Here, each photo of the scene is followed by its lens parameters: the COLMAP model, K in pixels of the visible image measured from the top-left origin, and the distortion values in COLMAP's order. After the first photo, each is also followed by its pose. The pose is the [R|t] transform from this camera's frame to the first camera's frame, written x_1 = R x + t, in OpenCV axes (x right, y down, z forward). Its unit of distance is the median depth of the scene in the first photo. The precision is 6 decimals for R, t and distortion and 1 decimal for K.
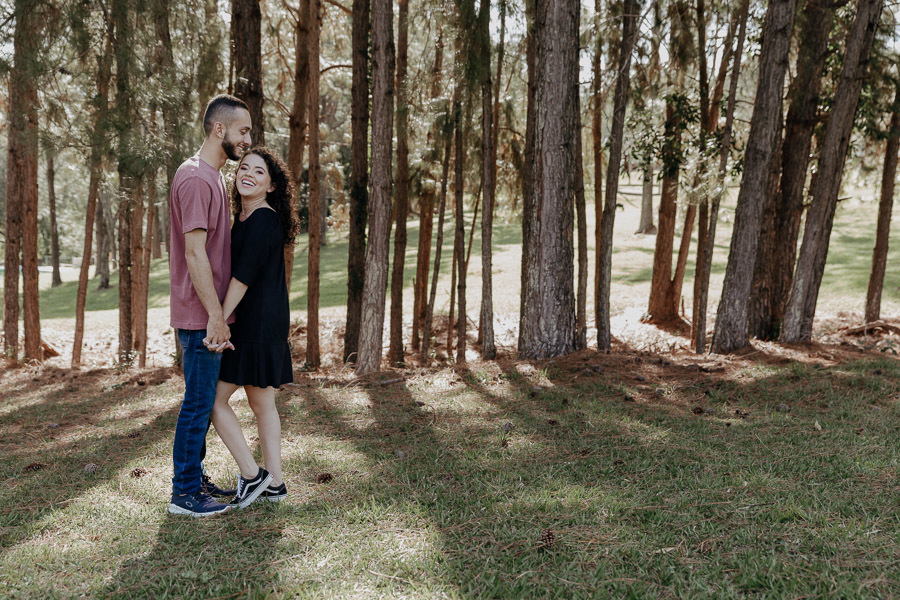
lens RADIAL K [[834.2, 0, 450.0], [0, 834.2, 300.0], [0, 0, 1]] dist [0.011252, -0.006551]
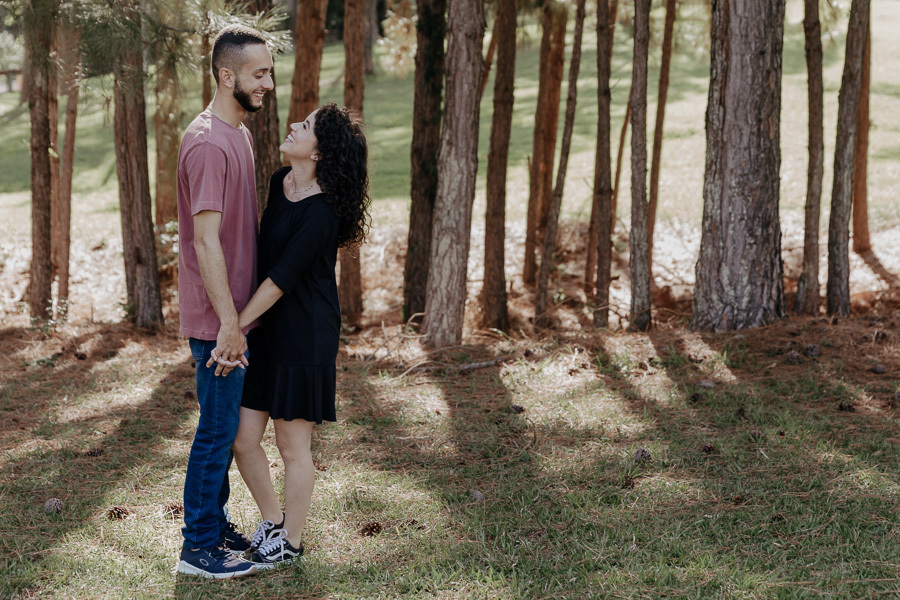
lens RADIAL K [[1562.1, 0, 491.8], [0, 1562.1, 273.0], [0, 0, 1]] dist [-0.024757, 0.060360]
pose [[0.997365, 0.015523, -0.070865, 0.021452], [-0.010984, 0.997890, 0.063995, -0.043407], [0.071708, -0.063048, 0.995431, -0.148590]]
